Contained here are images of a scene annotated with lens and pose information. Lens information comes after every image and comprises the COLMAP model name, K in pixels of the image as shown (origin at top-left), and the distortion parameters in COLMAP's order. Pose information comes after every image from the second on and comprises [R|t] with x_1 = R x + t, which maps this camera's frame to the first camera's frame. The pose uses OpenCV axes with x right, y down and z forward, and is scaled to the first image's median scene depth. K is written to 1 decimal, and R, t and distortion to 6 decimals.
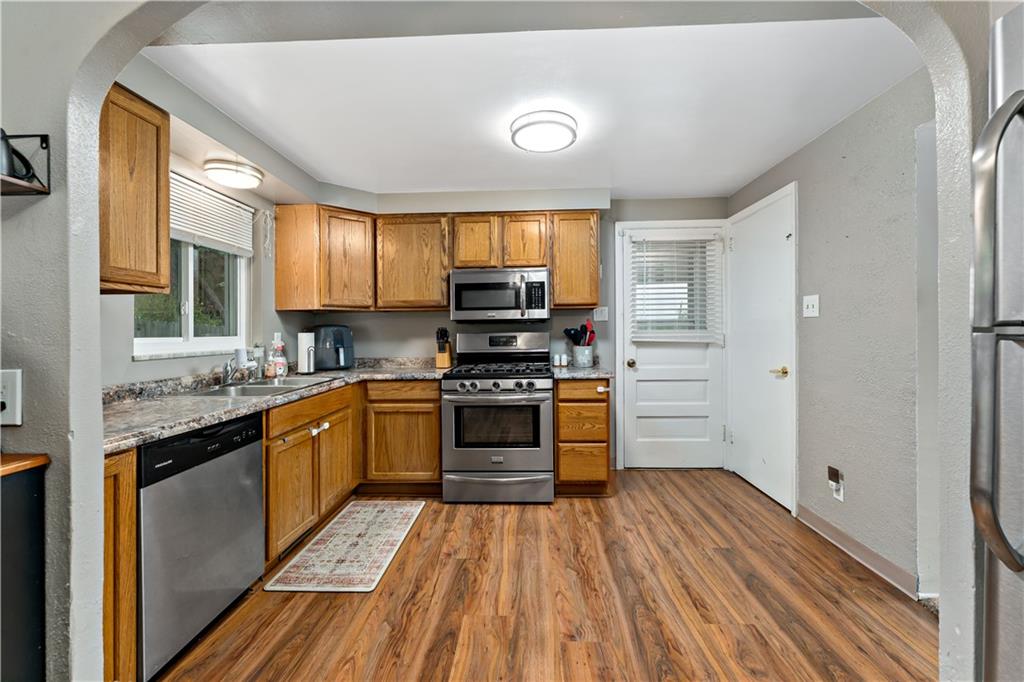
lens RADIAL K [[415.3, 0, 511.8], [0, 415.3, 336.0], [0, 0, 1]] dist [0.000842, 0.000128]
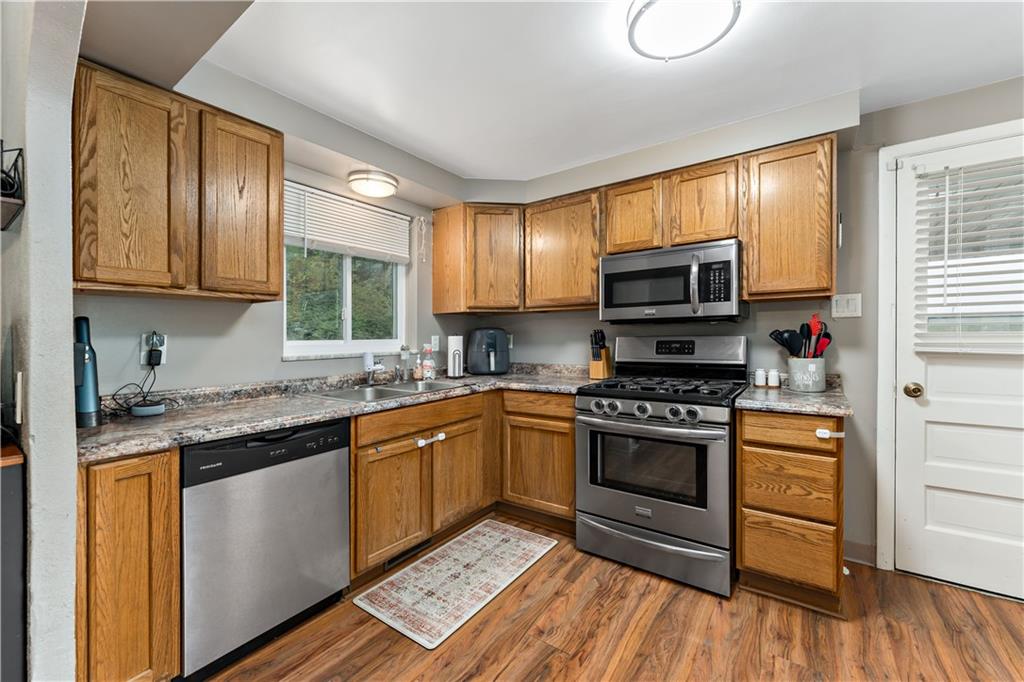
lens RADIAL K [[415.3, 0, 512.3], [0, 415.3, 339.9], [0, 0, 1]] dist [0.000842, 0.000128]
pose [[0.838720, 0.007345, -0.544513, 0.163818], [-0.004279, 0.999967, 0.006899, -0.005885], [0.544546, -0.003457, 0.838724, 0.266359]]
